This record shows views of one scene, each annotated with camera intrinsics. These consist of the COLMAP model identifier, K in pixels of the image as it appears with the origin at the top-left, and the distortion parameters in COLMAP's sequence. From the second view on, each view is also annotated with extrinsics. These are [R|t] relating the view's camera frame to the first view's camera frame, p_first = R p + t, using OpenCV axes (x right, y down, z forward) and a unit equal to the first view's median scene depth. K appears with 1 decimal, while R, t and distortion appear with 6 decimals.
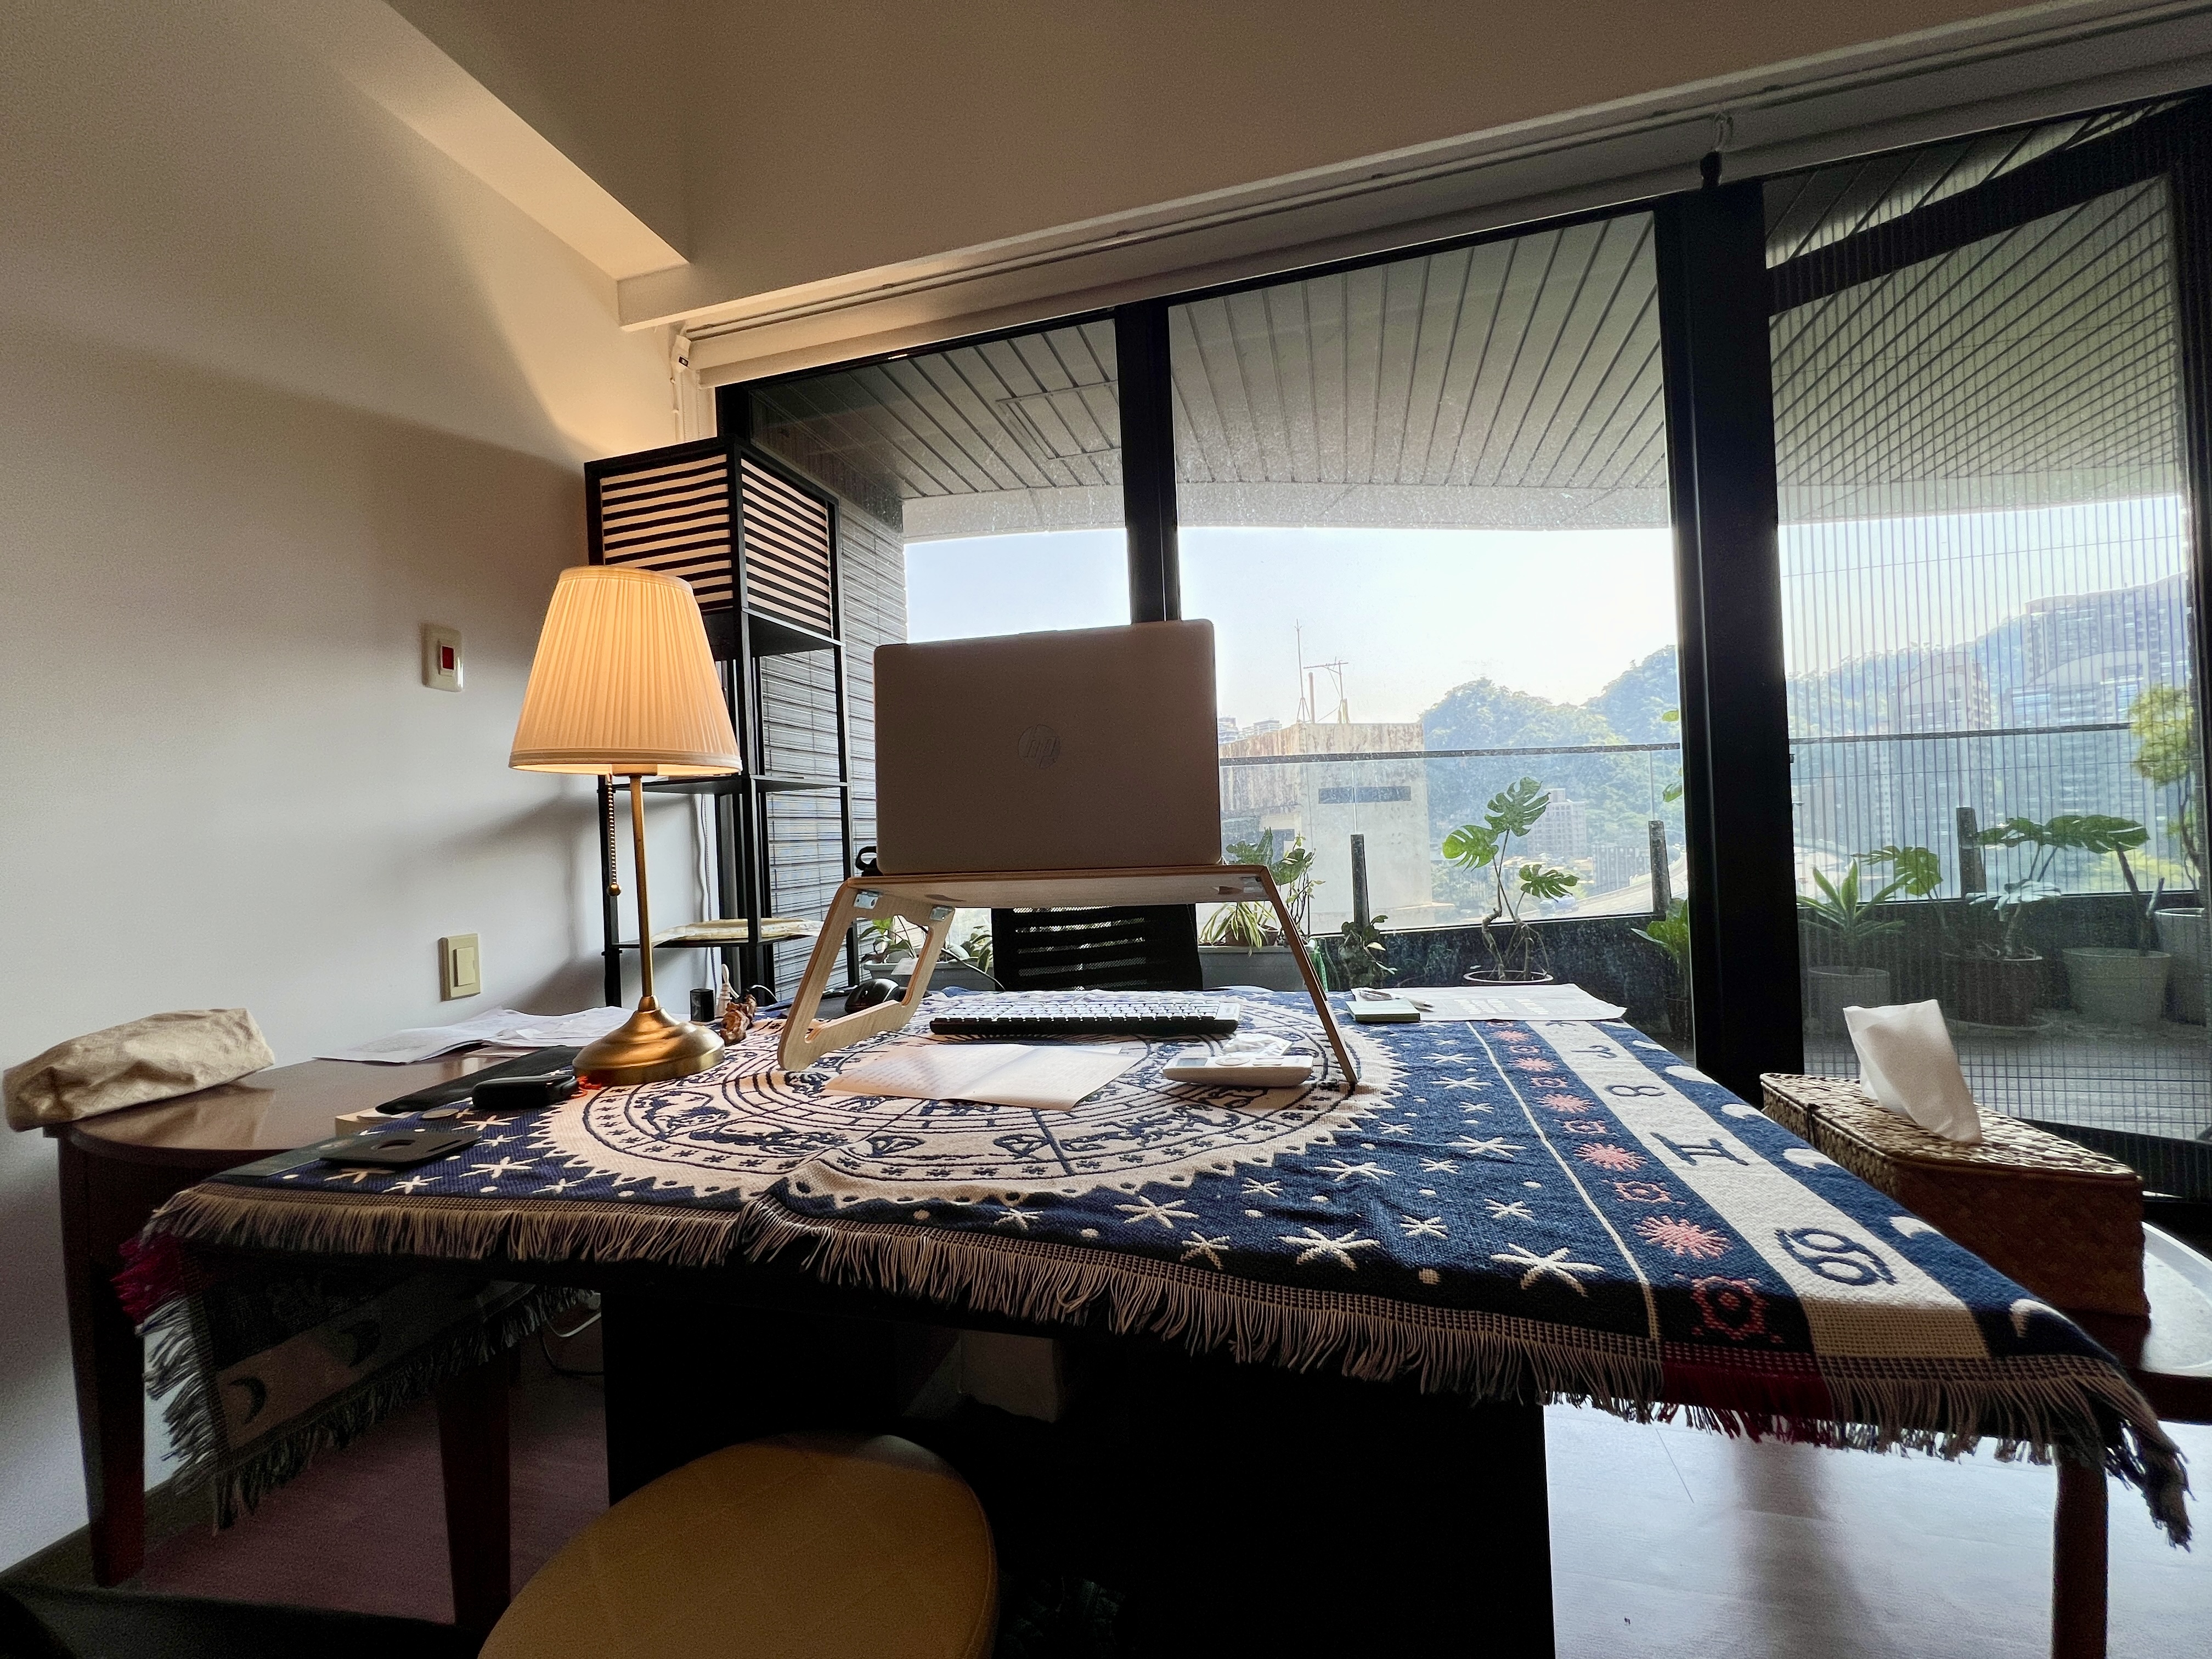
lens RADIAL K [[884.5, 0, 1106.0], [0, 884.5, 829.5], [0, 0, 1]] dist [-0.002443, -0.000068]
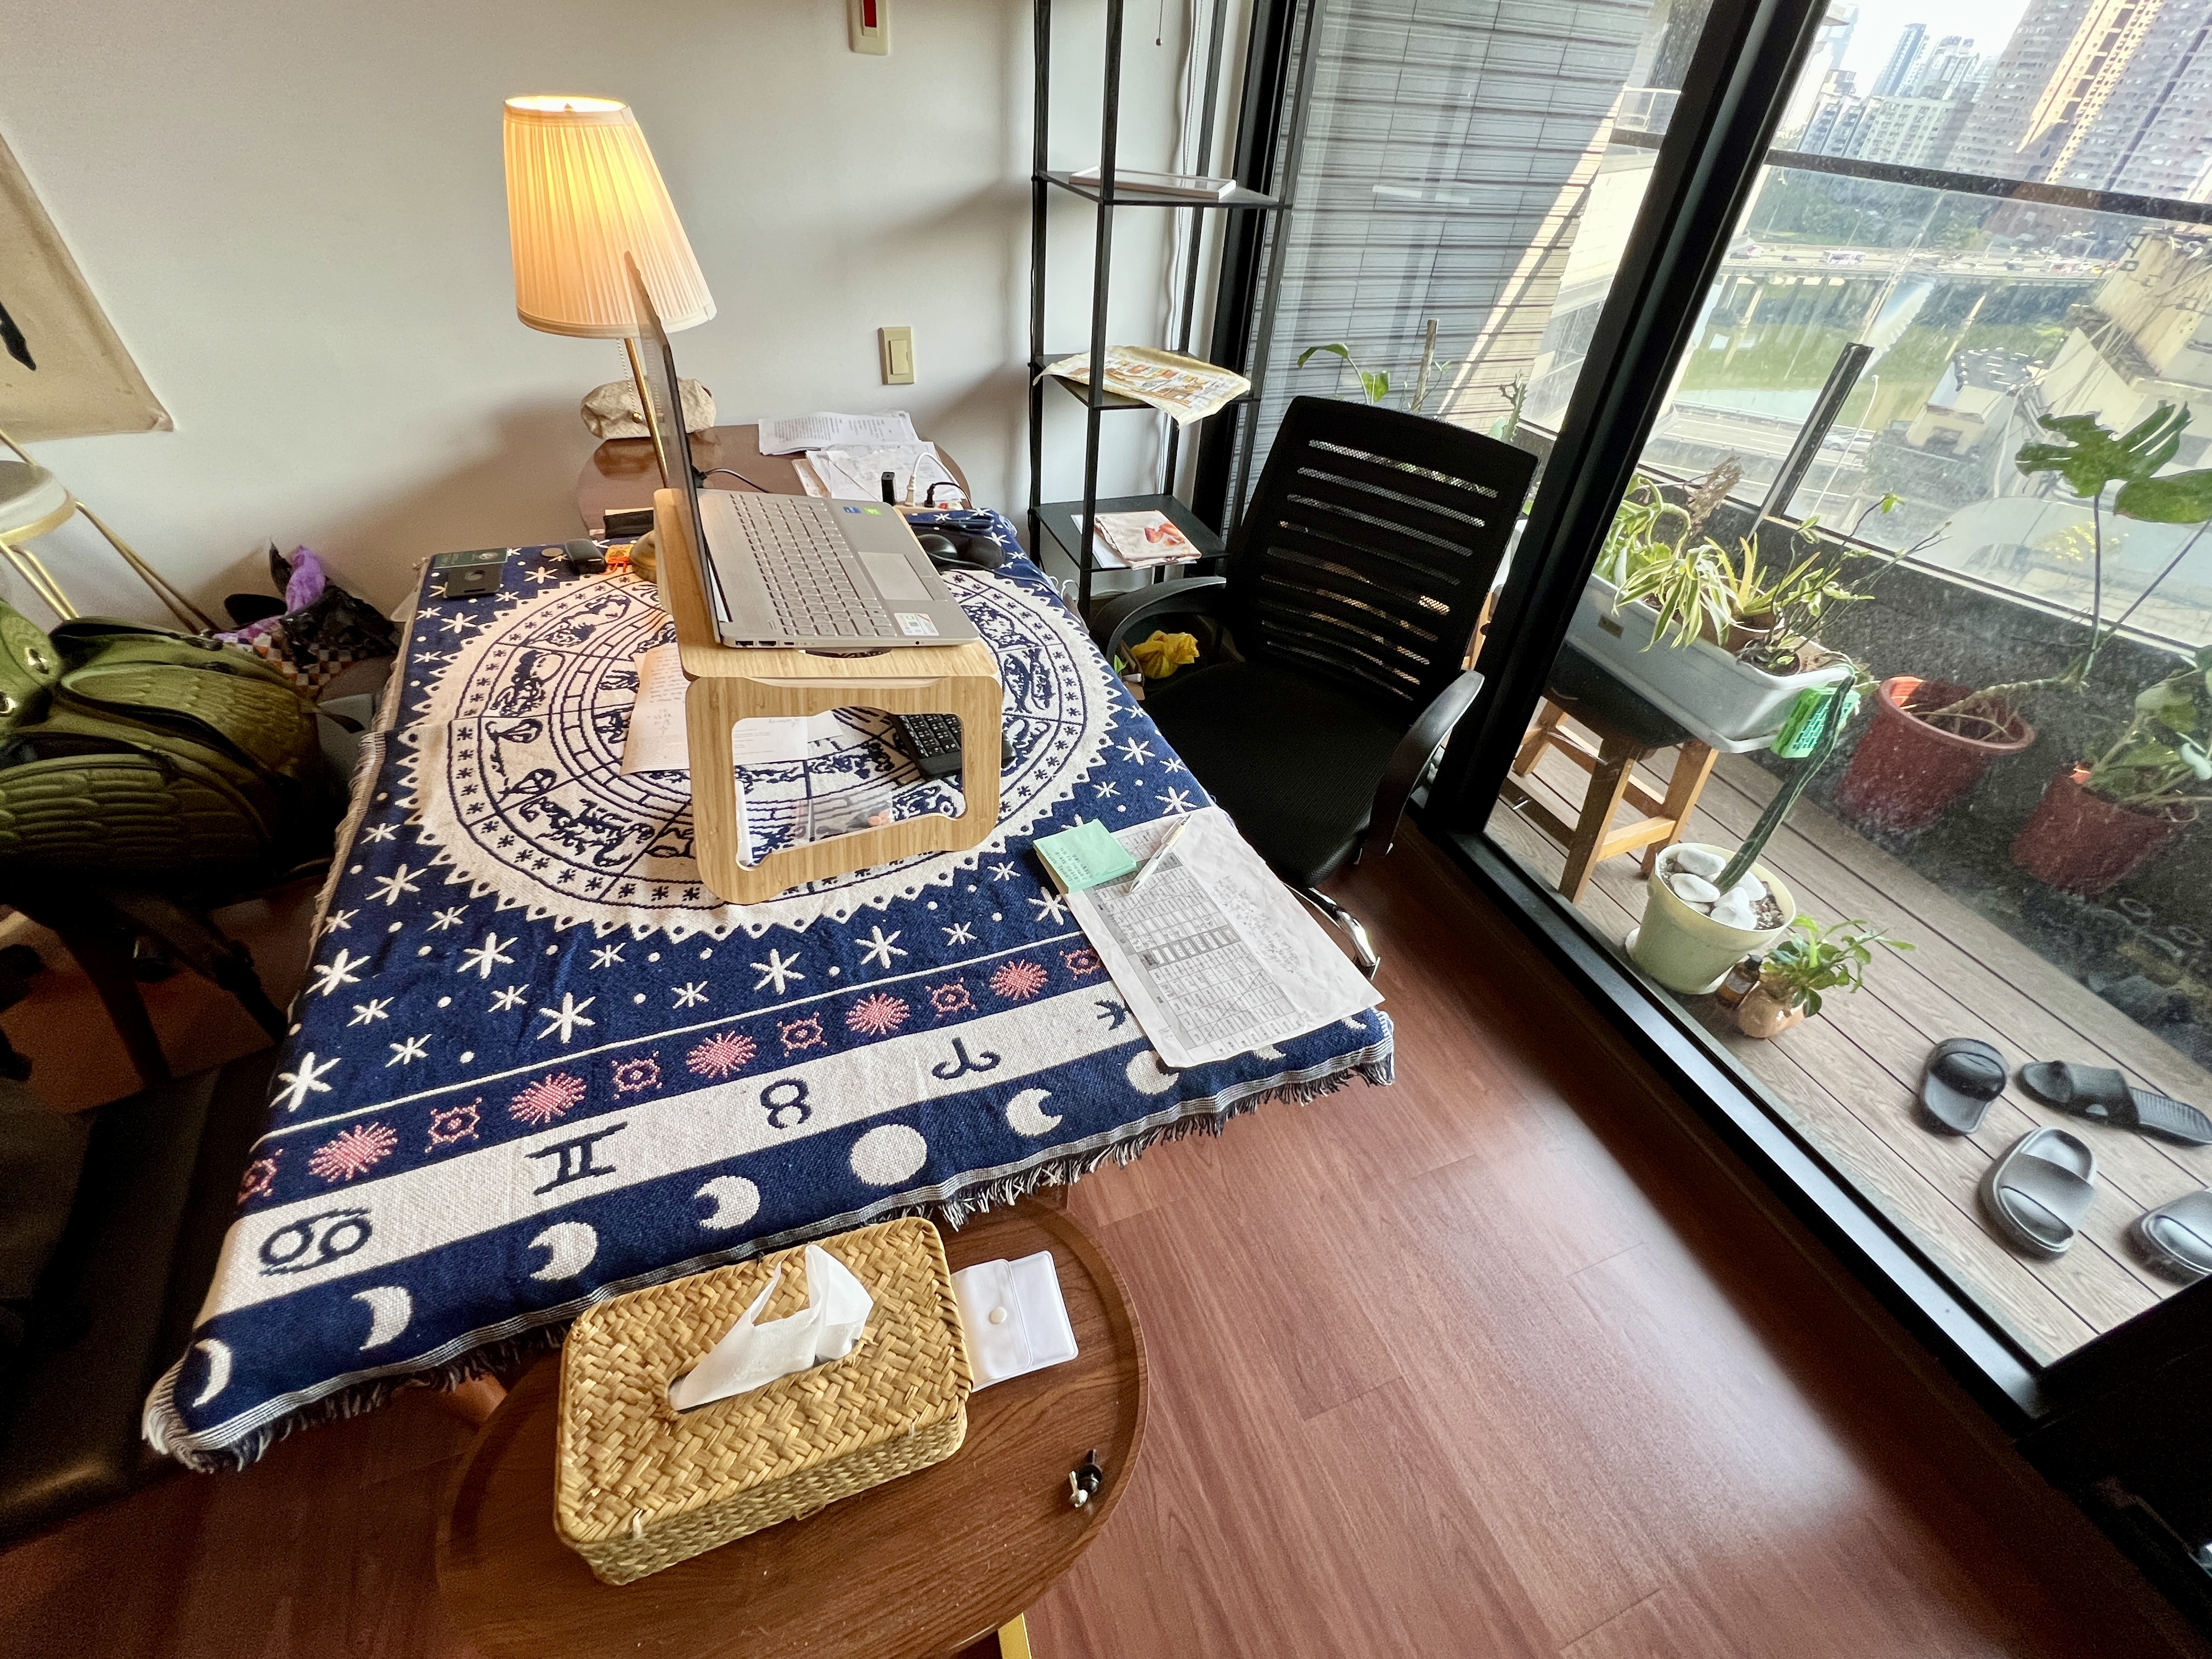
lens RADIAL K [[953.8, 0, 1106.0], [0, 953.8, 829.5], [0, 0, 1]] dist [-0.002040, -0.000198]
pose [[0.596230, 0.574720, -0.560541, 1.263895], [-0.082149, 0.738232, 0.669526, -0.628324], [0.798600, -0.353144, 0.487369, 0.951746]]
